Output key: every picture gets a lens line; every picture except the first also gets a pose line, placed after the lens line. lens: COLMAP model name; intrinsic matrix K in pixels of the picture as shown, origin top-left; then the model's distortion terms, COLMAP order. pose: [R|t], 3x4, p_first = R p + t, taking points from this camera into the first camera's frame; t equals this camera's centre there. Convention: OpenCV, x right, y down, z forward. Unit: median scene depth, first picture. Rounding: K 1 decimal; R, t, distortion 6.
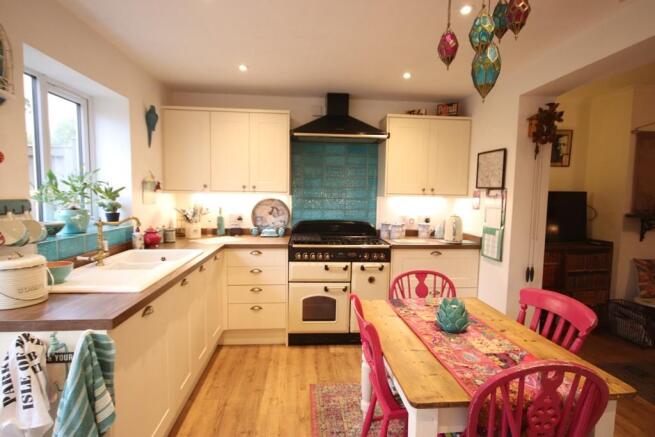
lens RADIAL K [[344.4, 0, 332.1], [0, 344.4, 221.3], [0, 0, 1]] dist [-0.000113, 0.000267]
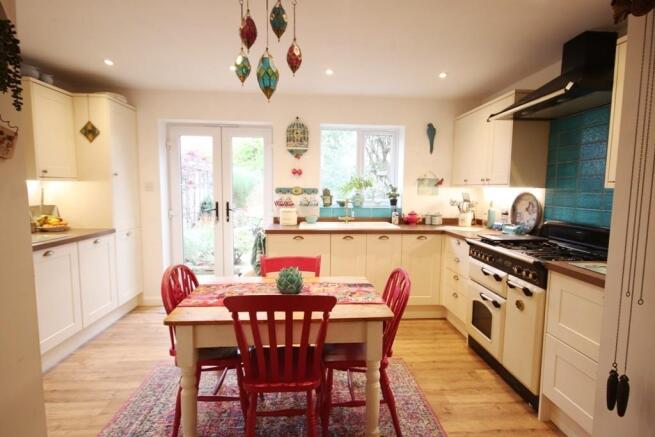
lens RADIAL K [[344.4, 0, 332.1], [0, 344.4, 221.3], [0, 0, 1]] dist [-0.000113, 0.000267]
pose [[-0.028089, 0.077099, -0.996628, 0.817234], [-0.093893, 0.992410, 0.079419, -0.019433], [0.995186, 0.095807, -0.020636, 0.621190]]
